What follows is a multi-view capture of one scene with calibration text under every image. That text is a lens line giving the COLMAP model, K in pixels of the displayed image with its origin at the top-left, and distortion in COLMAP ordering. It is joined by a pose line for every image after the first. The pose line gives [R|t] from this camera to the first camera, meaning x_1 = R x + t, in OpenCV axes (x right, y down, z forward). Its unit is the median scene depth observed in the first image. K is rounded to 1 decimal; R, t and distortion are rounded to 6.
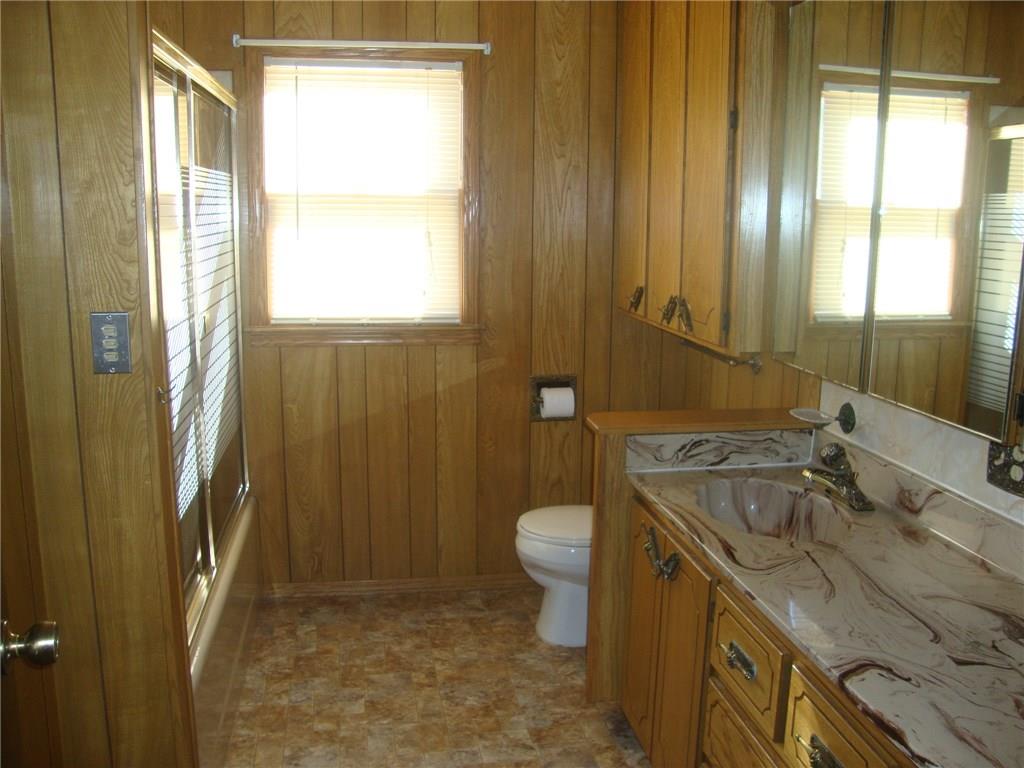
lens RADIAL K [[914.5, 0, 512.0], [0, 914.5, 384.0], [0, 0, 1]] dist [-0.209090, 0.207873]
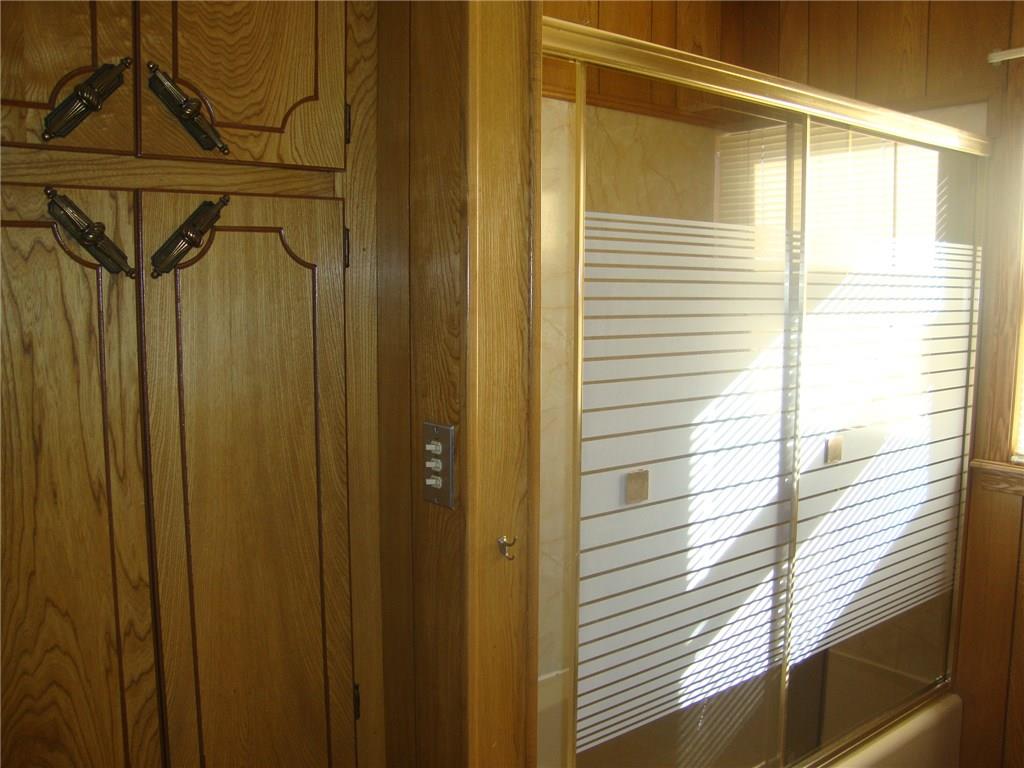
lens RADIAL K [[914.5, 0, 512.0], [0, 914.5, 384.0], [0, 0, 1]] dist [-0.209090, 0.207873]
pose [[0.492755, 0.089395, -0.865564, 0.148536], [-0.169046, 0.985593, 0.005556, -0.080571], [0.853590, 0.143582, 0.500767, 0.415086]]
